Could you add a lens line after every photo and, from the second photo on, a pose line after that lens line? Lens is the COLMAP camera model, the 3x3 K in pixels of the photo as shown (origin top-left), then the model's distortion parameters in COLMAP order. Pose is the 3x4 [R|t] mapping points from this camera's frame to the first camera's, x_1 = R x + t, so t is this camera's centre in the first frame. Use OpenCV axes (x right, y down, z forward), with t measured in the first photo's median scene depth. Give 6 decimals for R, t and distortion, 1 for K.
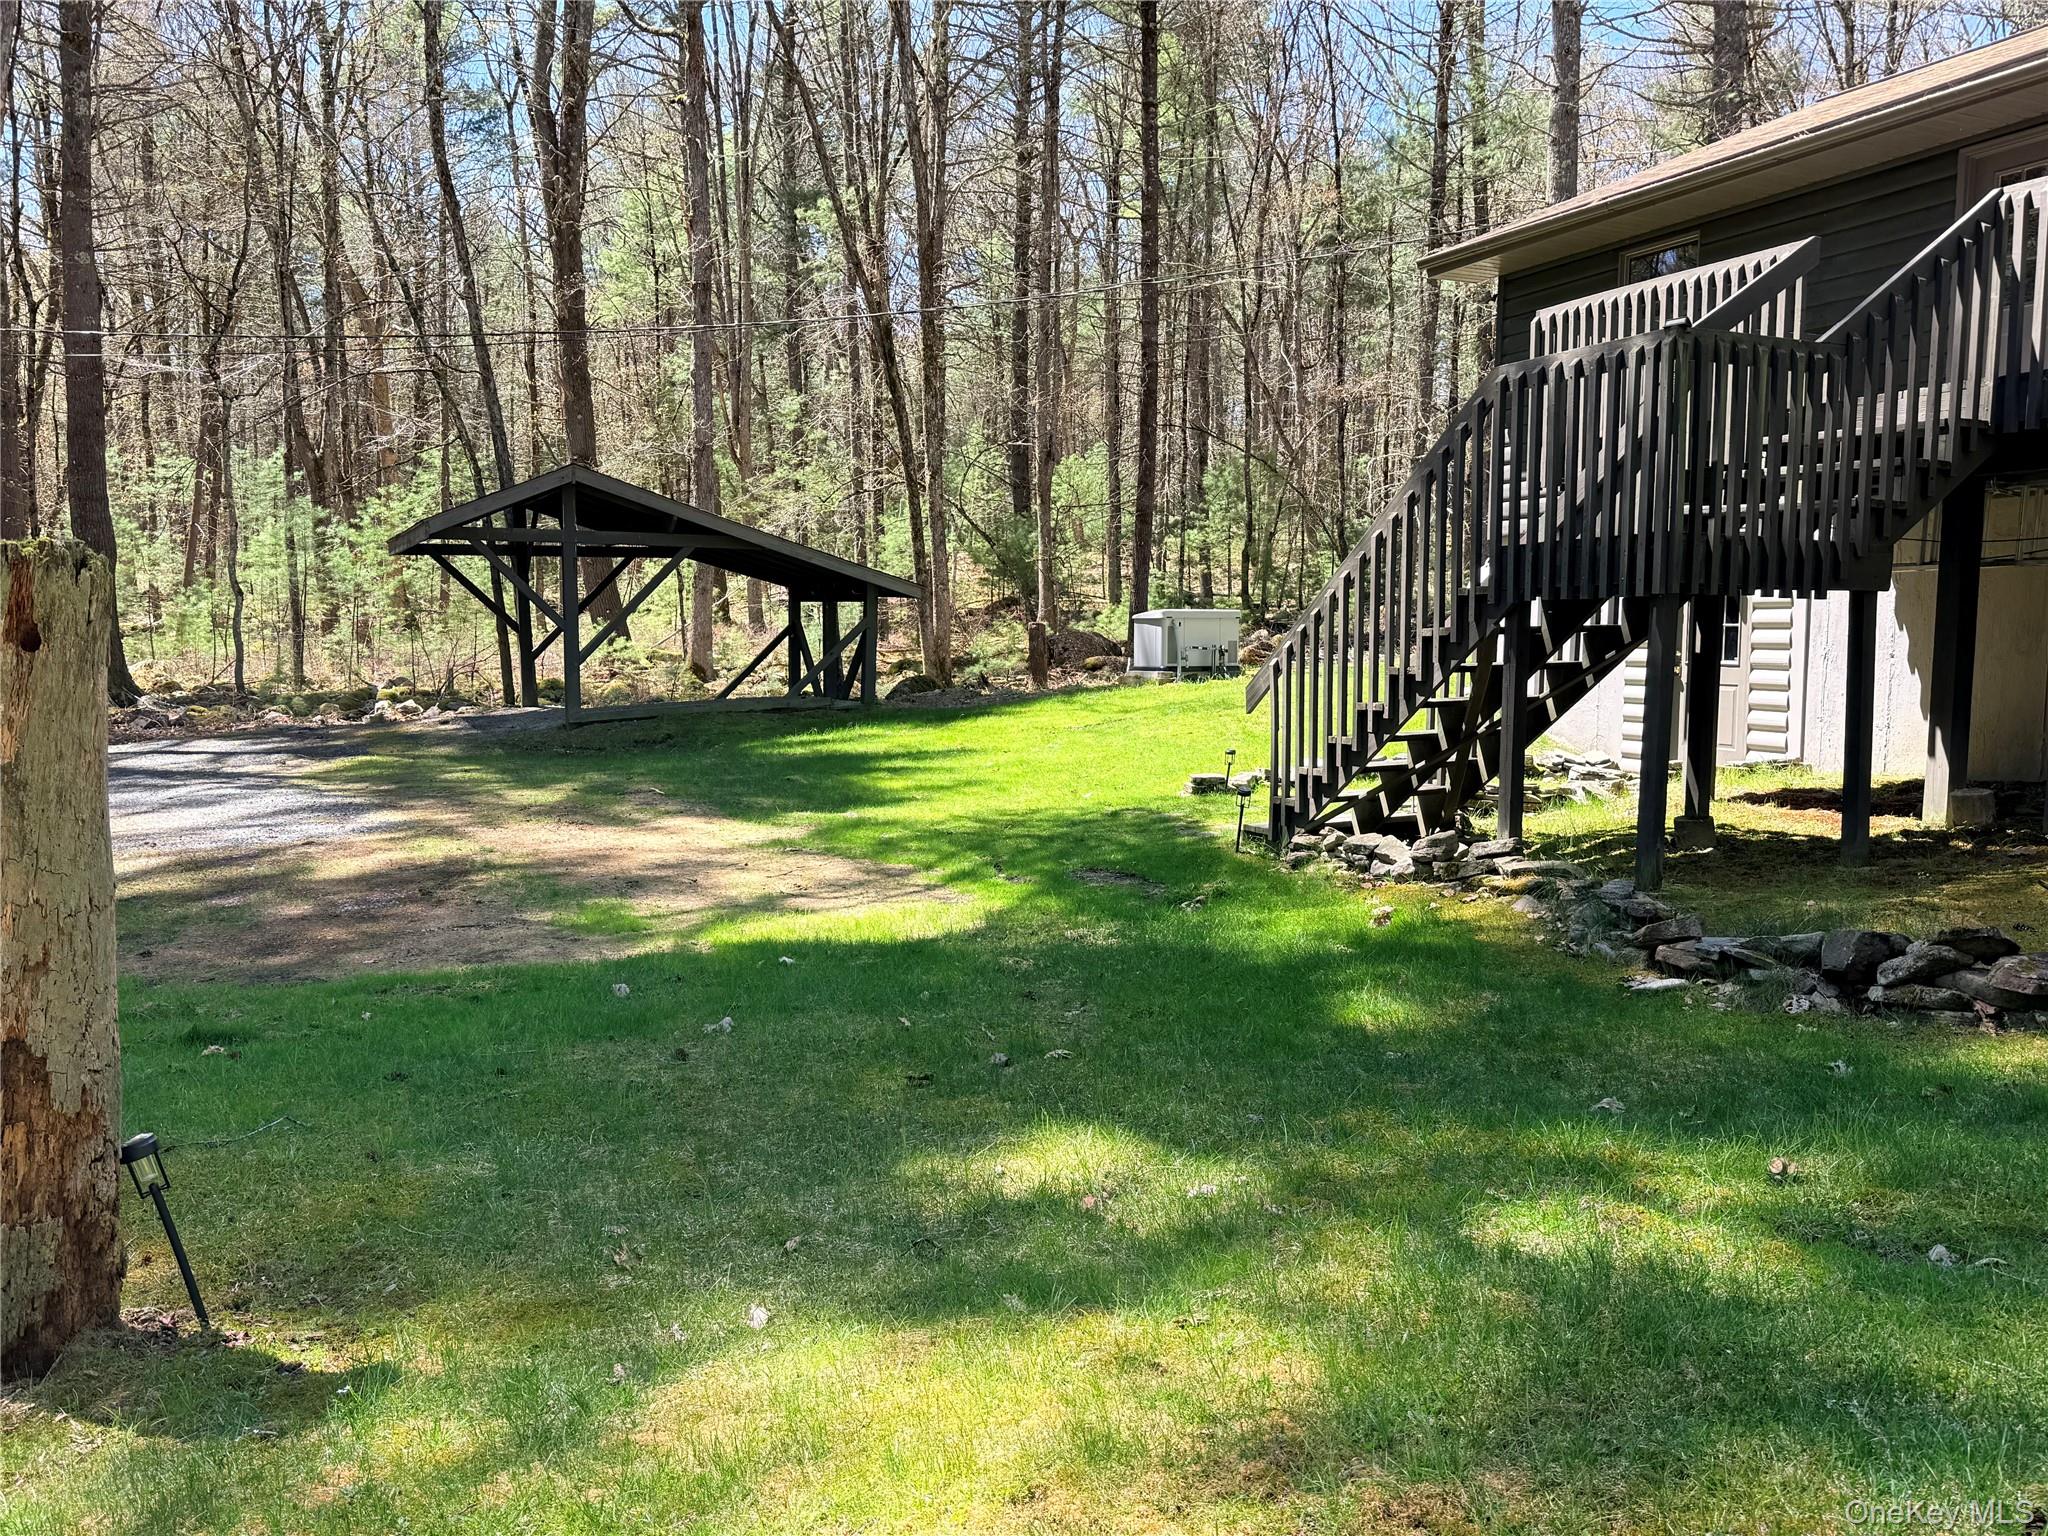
lens RADIAL K [[1654.8, 0, 1024.0], [0, 1654.8, 768.0], [0, 0, 1]] dist [0.110065, -0.158585]
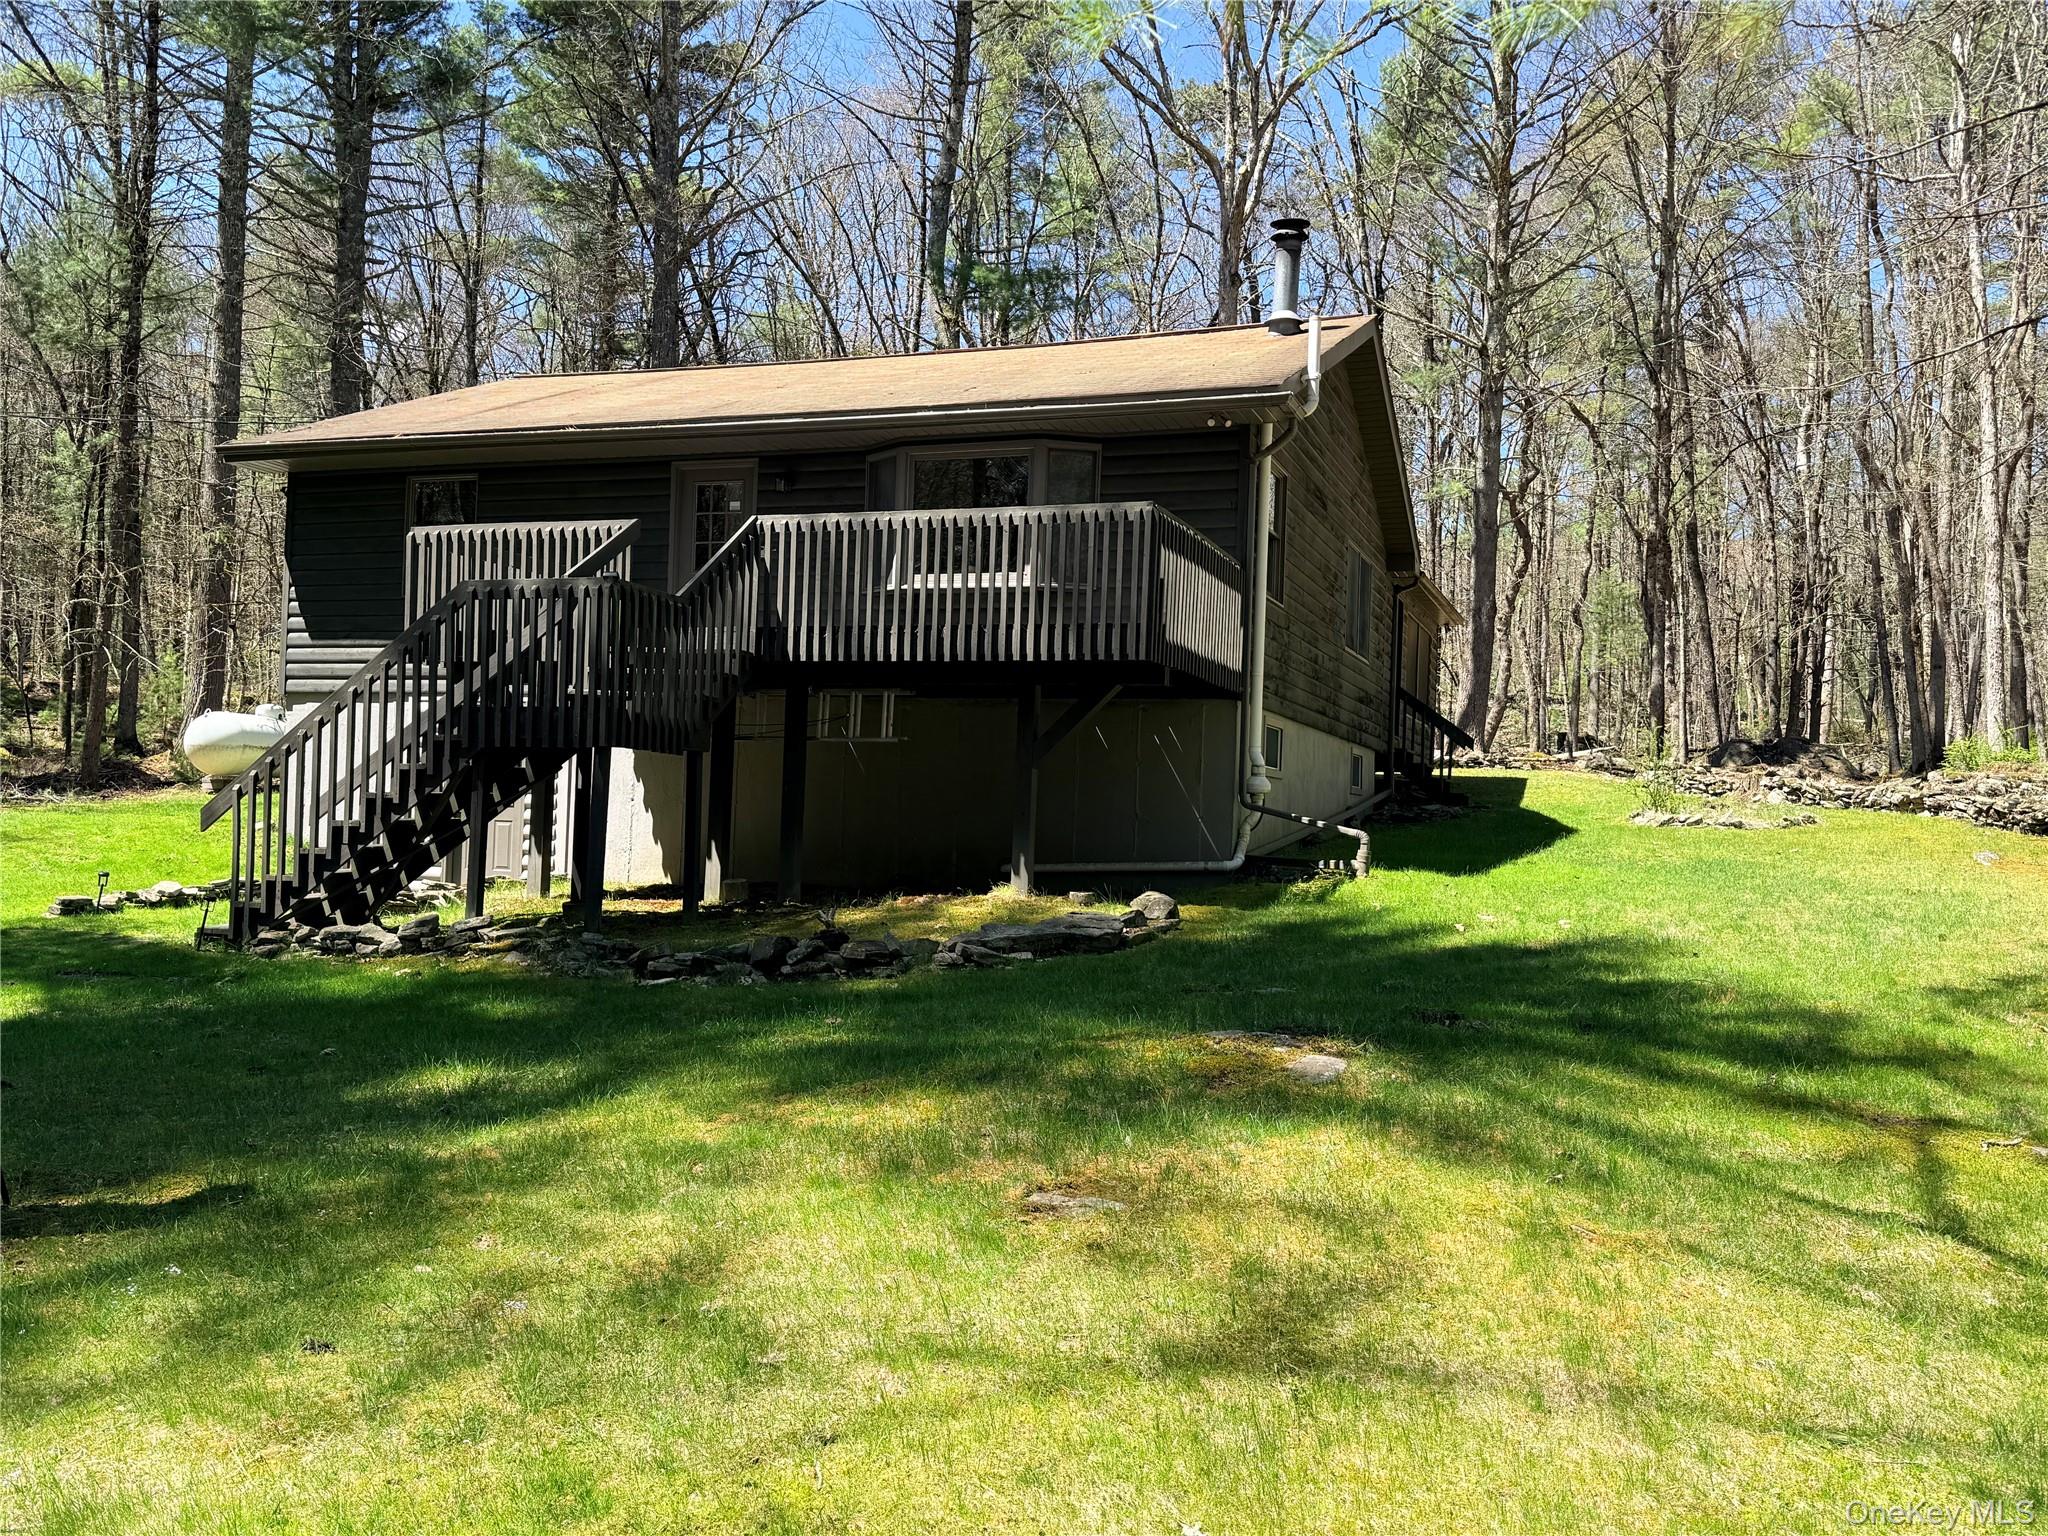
lens RADIAL K [[1654.8, 0, 1024.0], [0, 1654.8, 768.0], [0, 0, 1]] dist [0.110065, -0.158585]
pose [[0.670611, 0.036858, 0.740893, -0.418612], [0.034801, 0.996102, -0.081054, 0.045070], [-0.740992, 0.080139, 0.666714, -0.258167]]
